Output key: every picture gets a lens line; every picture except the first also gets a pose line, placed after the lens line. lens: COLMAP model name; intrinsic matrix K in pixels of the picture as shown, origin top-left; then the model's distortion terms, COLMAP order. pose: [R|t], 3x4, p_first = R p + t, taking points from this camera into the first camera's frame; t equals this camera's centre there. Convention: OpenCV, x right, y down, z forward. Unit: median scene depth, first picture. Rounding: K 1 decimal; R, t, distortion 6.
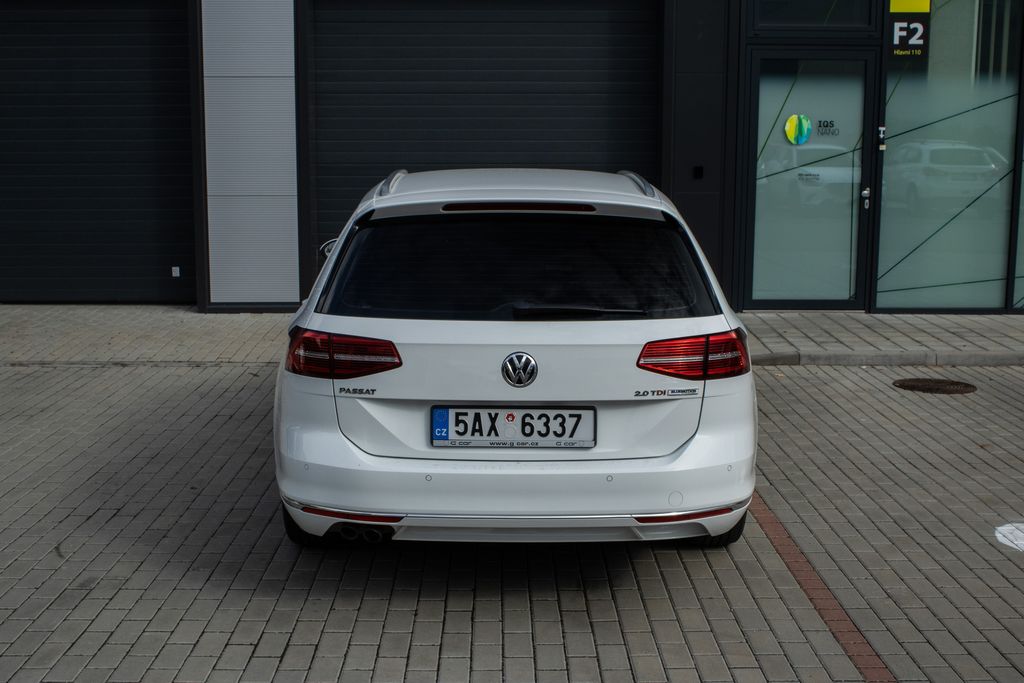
lens RADIAL K [[1260.7, 0, 512.0], [0, 1260.7, 341.5], [0, 0, 1]] dist [-0.115238, 0.207963]
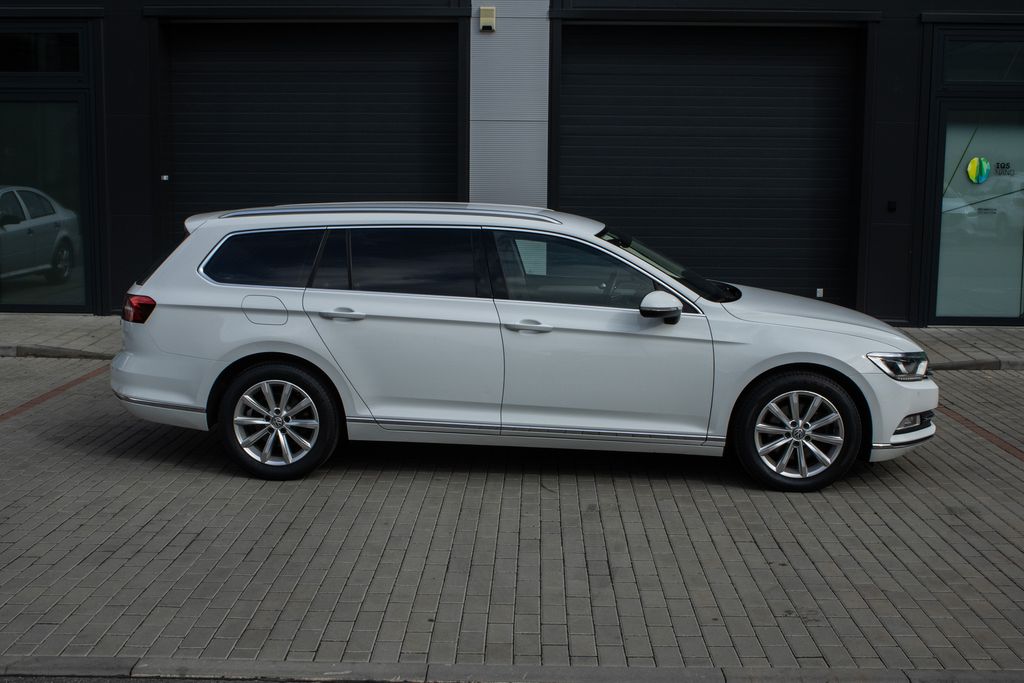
lens RADIAL K [[1260.7, 0, 512.0], [0, 1260.7, 341.5], [0, 0, 1]] dist [-0.115238, 0.207963]
pose [[0.999374, 0.010540, -0.033782, -0.165102], [-0.011197, 0.999751, -0.019295, 0.016863], [0.033570, 0.019661, 0.999243, -0.167509]]
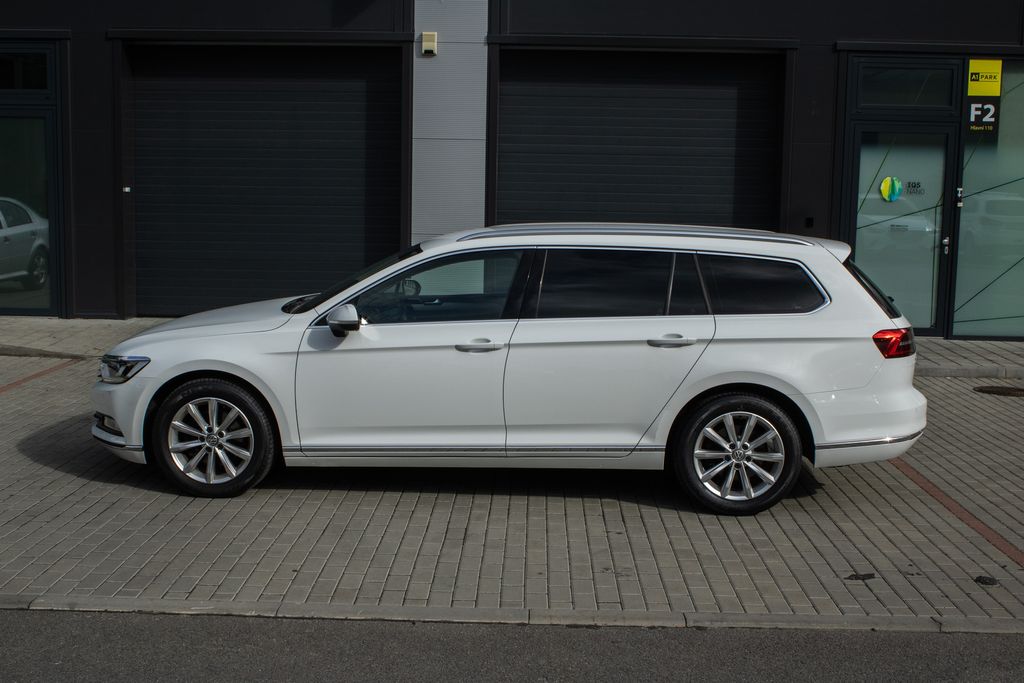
lens RADIAL K [[1260.7, 0, 512.0], [0, 1260.7, 341.5], [0, 0, 1]] dist [-0.115238, 0.207963]
pose [[0.999309, 0.019278, -0.031773, -0.103995], [-0.020265, 0.999313, -0.031038, 0.026893], [0.031152, 0.031660, 0.999013, -0.239160]]
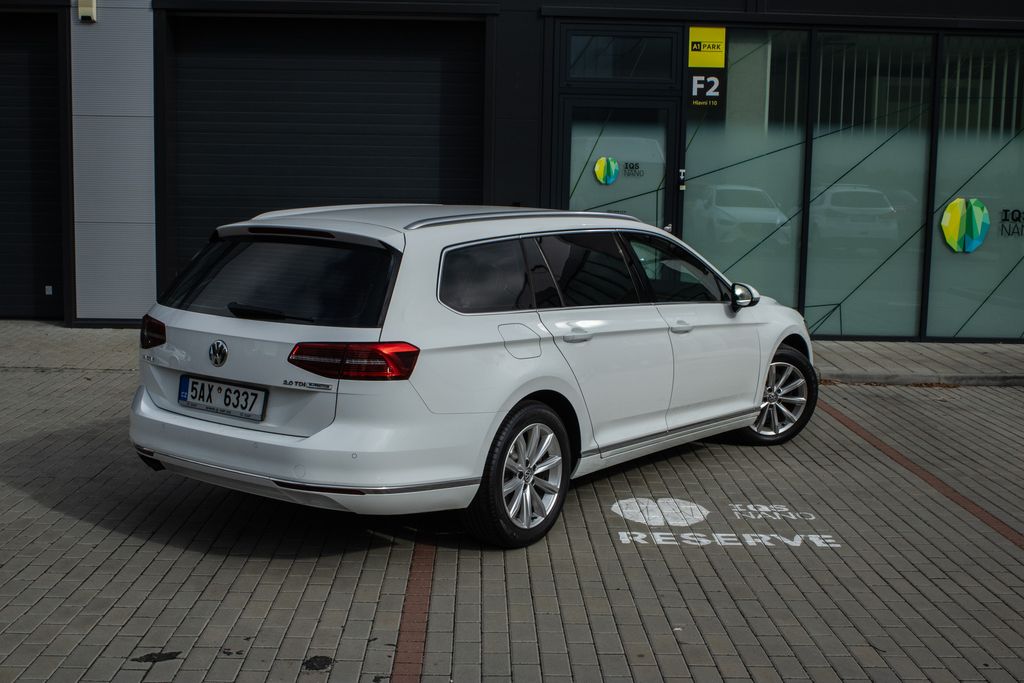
lens RADIAL K [[1260.7, 0, 512.0], [0, 1260.7, 341.5], [0, 0, 1]] dist [-0.115238, 0.207963]
pose [[0.999748, 0.015650, 0.016112, 0.130255], [-0.015181, 0.999468, -0.028878, 0.015830], [-0.016556, 0.028626, 0.999453, -0.110689]]
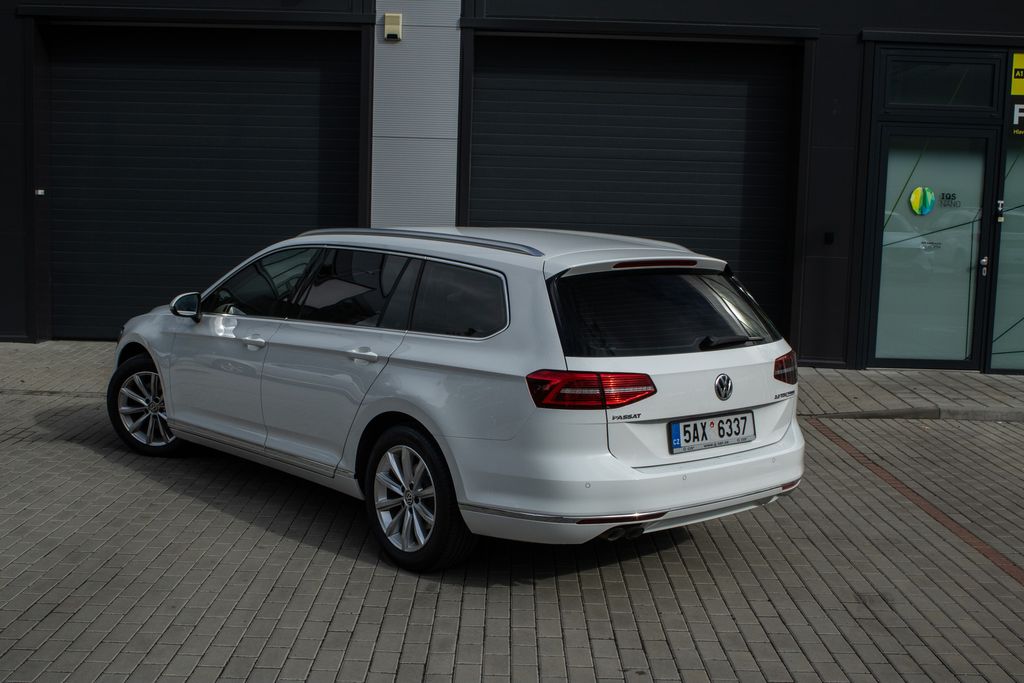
lens RADIAL K [[1260.7, 0, 512.0], [0, 1260.7, 341.5], [0, 0, 1]] dist [-0.115238, 0.207963]
pose [[0.999599, 0.027126, -0.008165, -0.113176], [-0.027444, 0.998749, -0.041809, 0.005929], [0.007020, 0.042016, 0.999092, -0.069840]]
